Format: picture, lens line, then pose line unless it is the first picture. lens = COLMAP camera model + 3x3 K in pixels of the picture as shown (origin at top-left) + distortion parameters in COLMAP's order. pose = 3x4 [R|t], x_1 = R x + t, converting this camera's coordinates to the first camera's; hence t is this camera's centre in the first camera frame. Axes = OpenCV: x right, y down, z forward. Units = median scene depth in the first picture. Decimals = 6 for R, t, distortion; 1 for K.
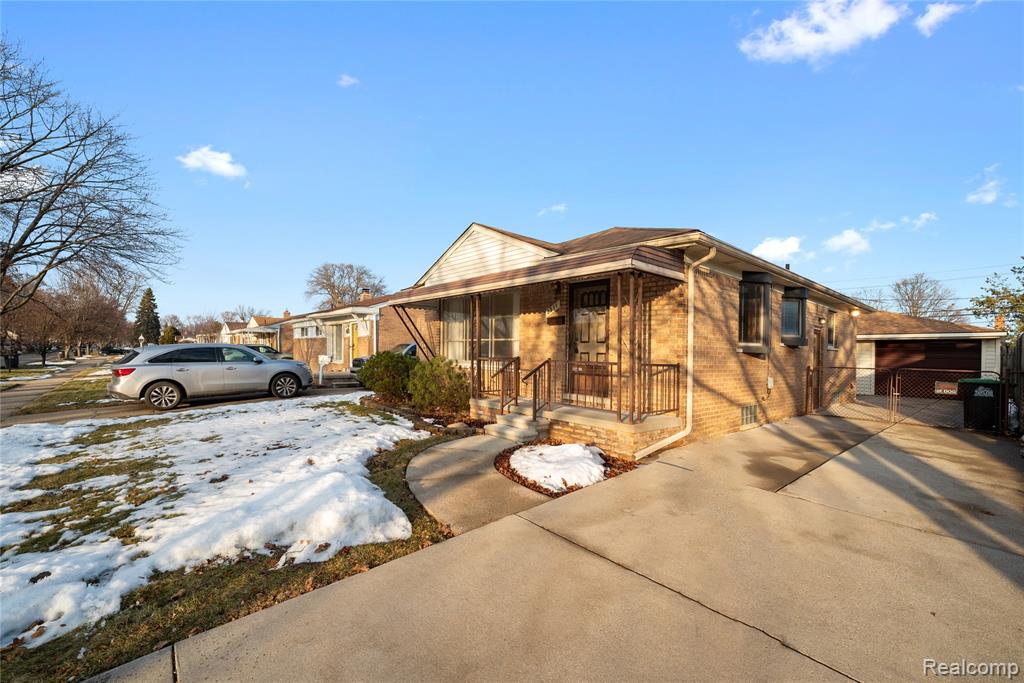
lens RADIAL K [[420.6, 0, 507.3], [0, 420.6, 348.3], [0, 0, 1]] dist [0.000918, 0.000329]
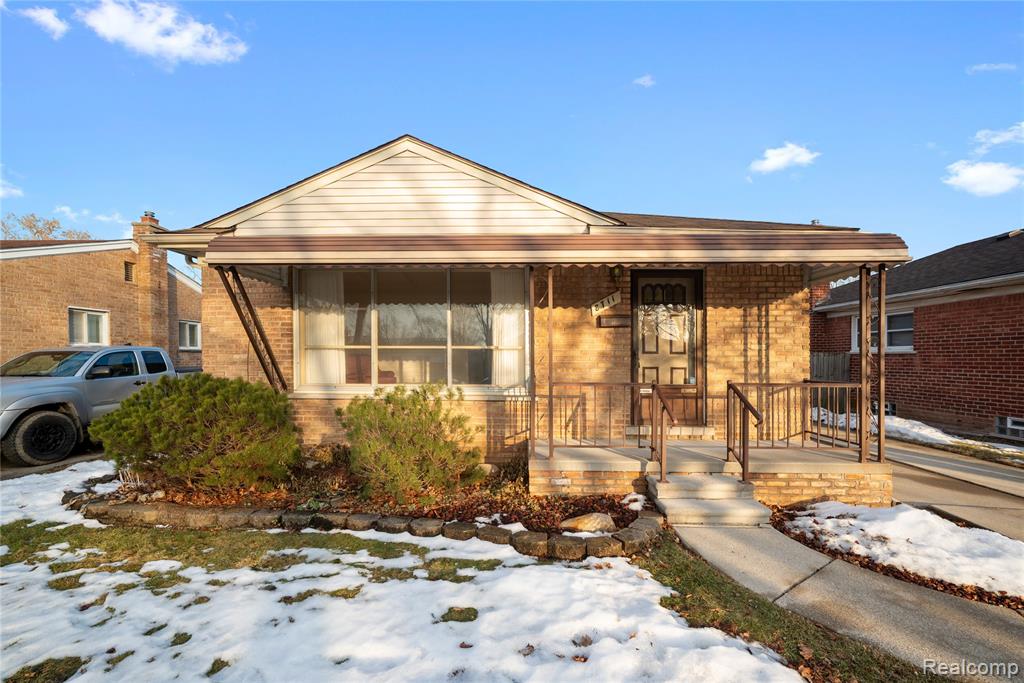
lens RADIAL K [[423.3, 0, 511.9], [0, 423.3, 357.8], [0, 0, 1]] dist [-0.000362, 0.000119]
pose [[0.684504, -0.014005, 0.728875, -0.513463], [0.004600, 0.999879, 0.014891, -0.018639], [-0.728995, -0.006840, 0.684485, 0.672307]]
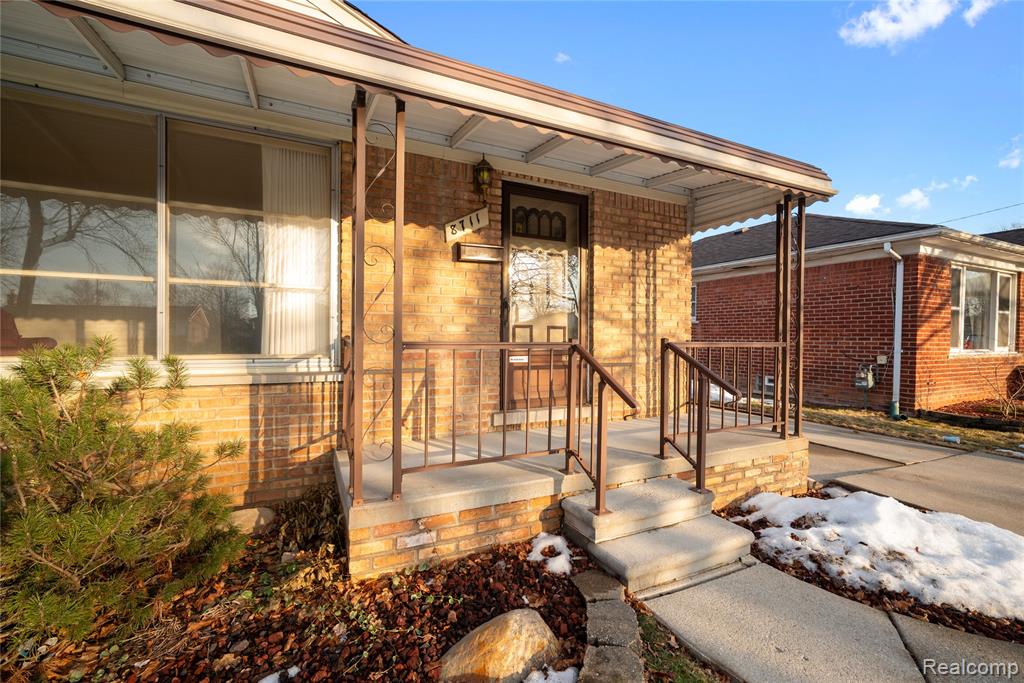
lens RADIAL K [[429.7, 0, 513.6], [0, 429.7, 331.5], [0, 0, 1]] dist [-0.002228, 0.000129]
pose [[0.272680, -0.009275, 0.962060, -0.320537], [-0.009994, 0.999872, 0.012472, 0.010726], [-0.962053, -0.013016, 0.272552, 0.867803]]
